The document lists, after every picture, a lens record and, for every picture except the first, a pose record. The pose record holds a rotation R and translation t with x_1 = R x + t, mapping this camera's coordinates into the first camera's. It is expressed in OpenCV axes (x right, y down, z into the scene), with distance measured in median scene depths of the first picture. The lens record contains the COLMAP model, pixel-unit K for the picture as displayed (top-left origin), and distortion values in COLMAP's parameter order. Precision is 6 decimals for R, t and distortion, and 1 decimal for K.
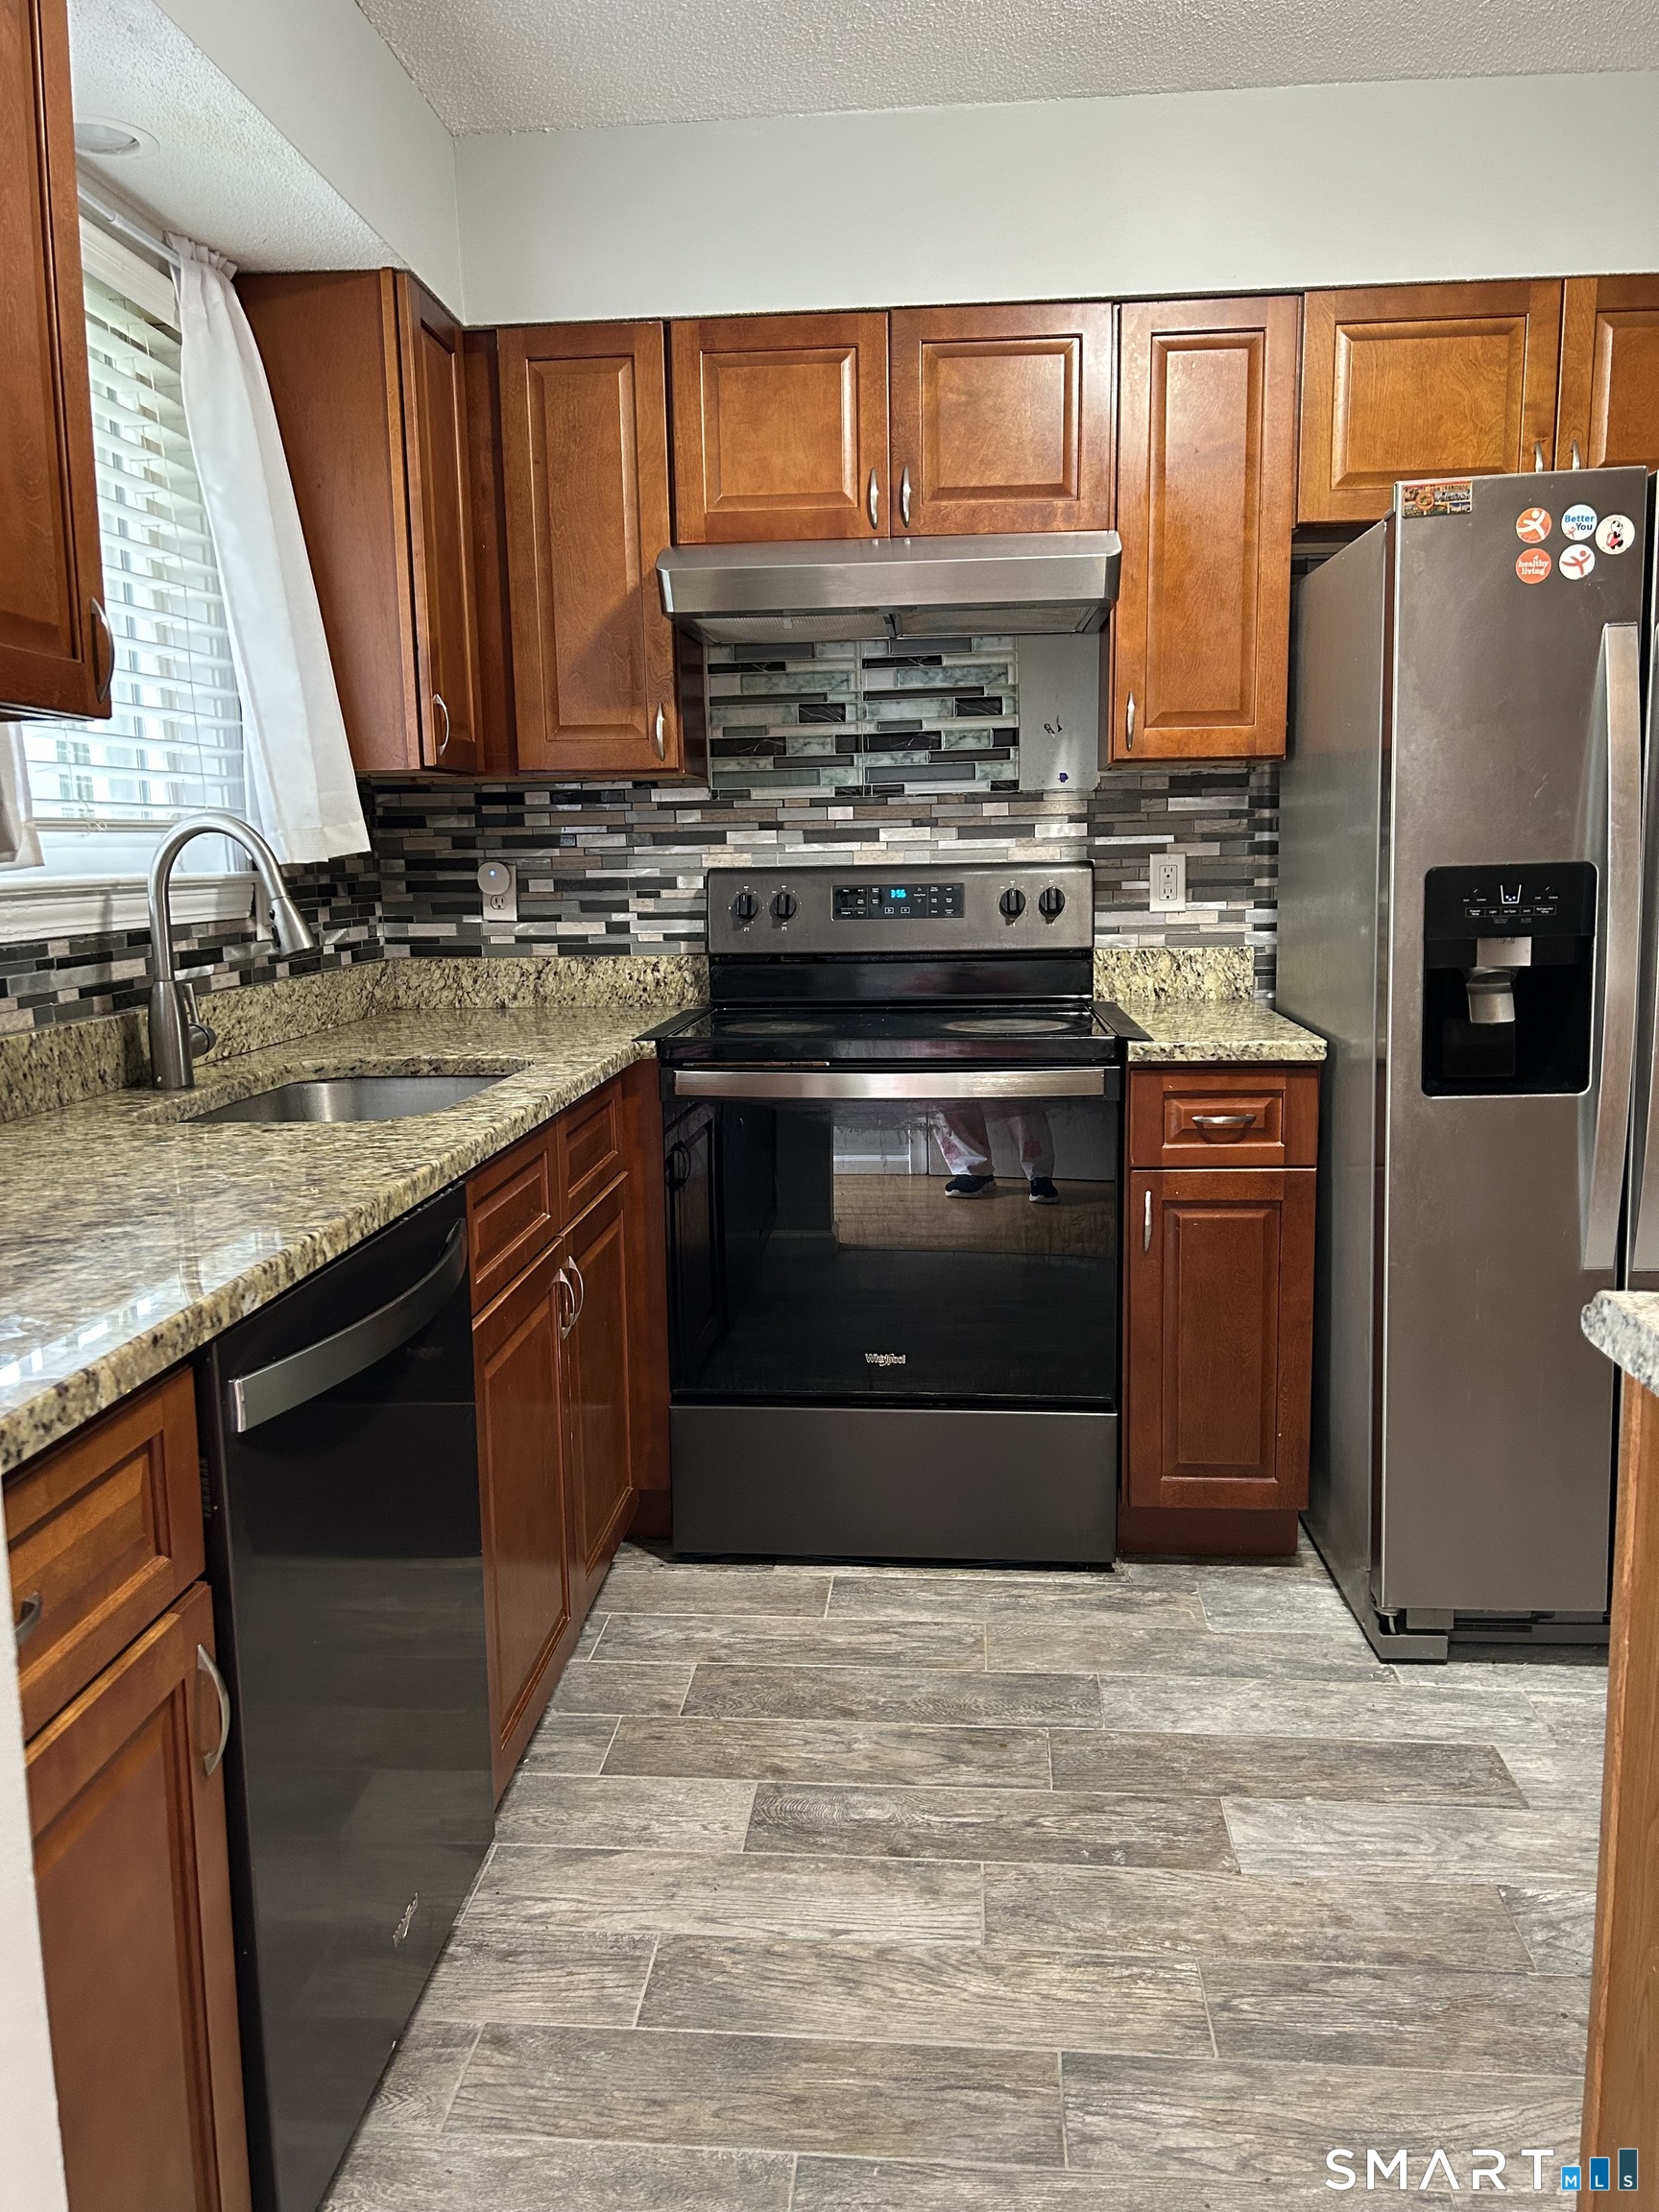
lens RADIAL K [[1650.0, 0, 822.1], [0, 1650.0, 1097.5], [0, 0, 1]] dist [0.032443, -0.004485]
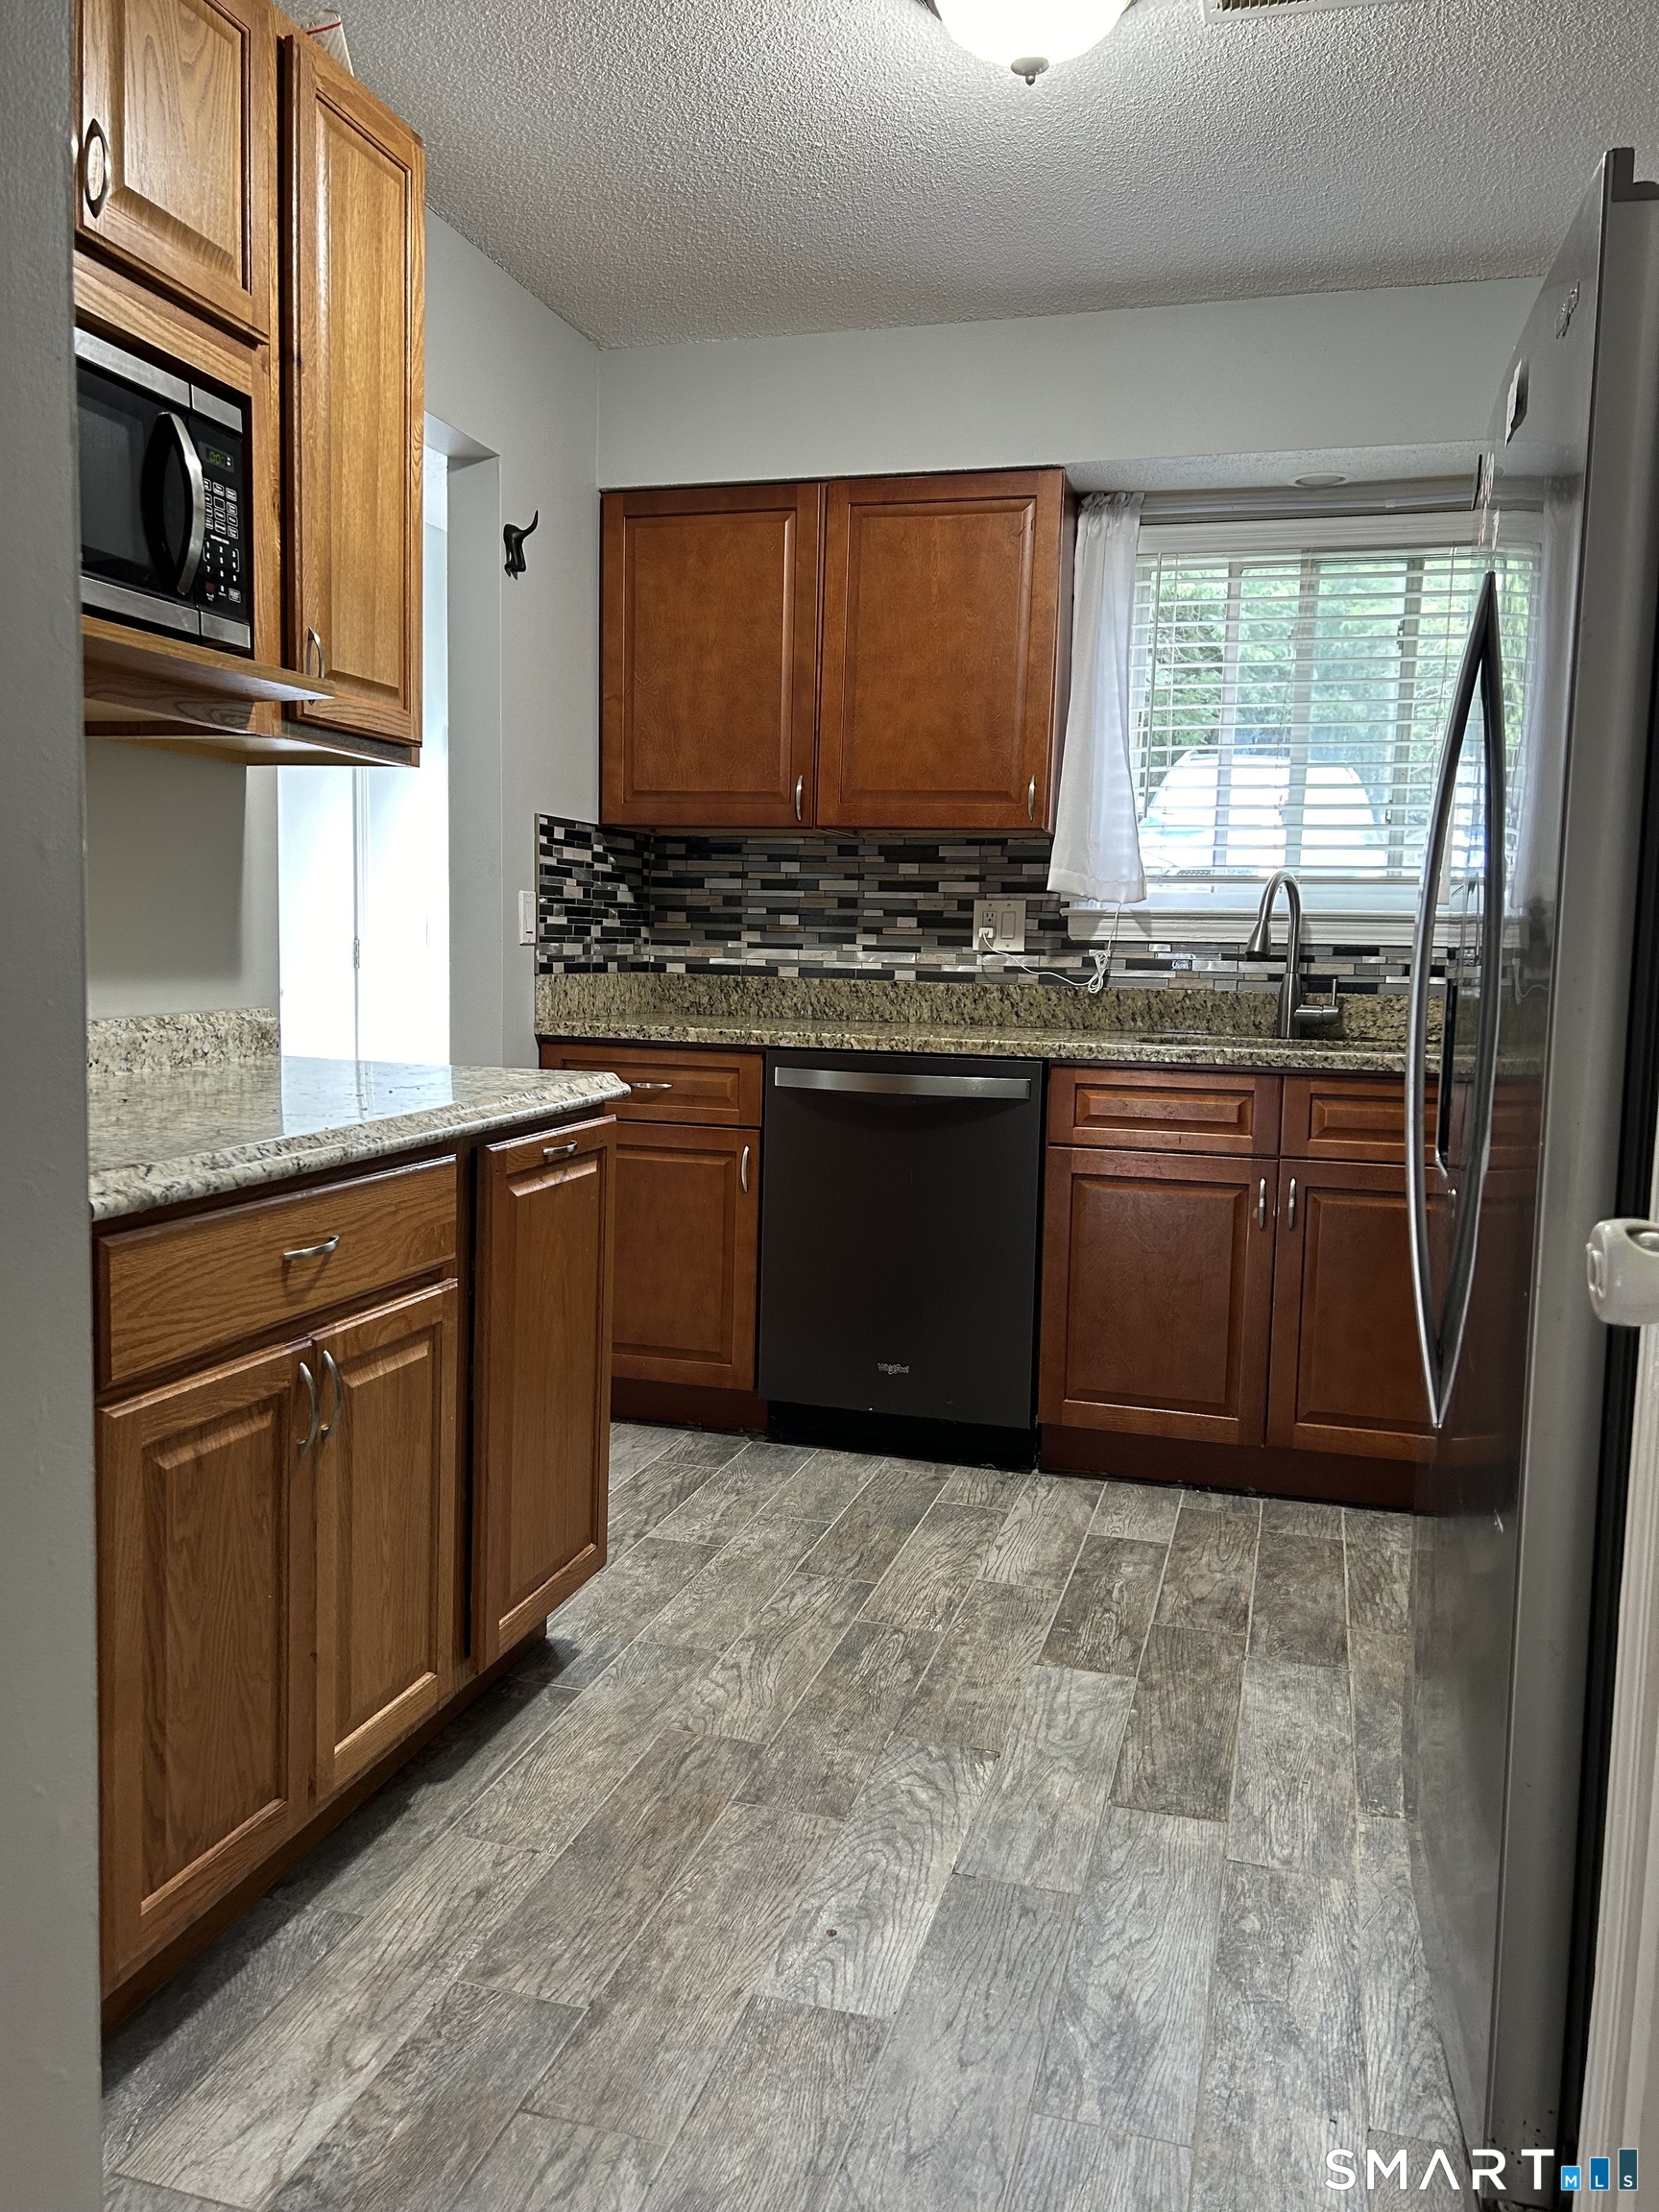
lens RADIAL K [[1650.0, 0, 825.1], [0, 1650.0, 1104.4], [0, 0, 1]] dist [0.032443, -0.004485]
pose [[-0.198770, 0.101988, -0.974725, 1.389300], [-0.170430, 0.975819, 0.136858, -0.092840], [0.965113, 0.193326, -0.176582, 0.927757]]
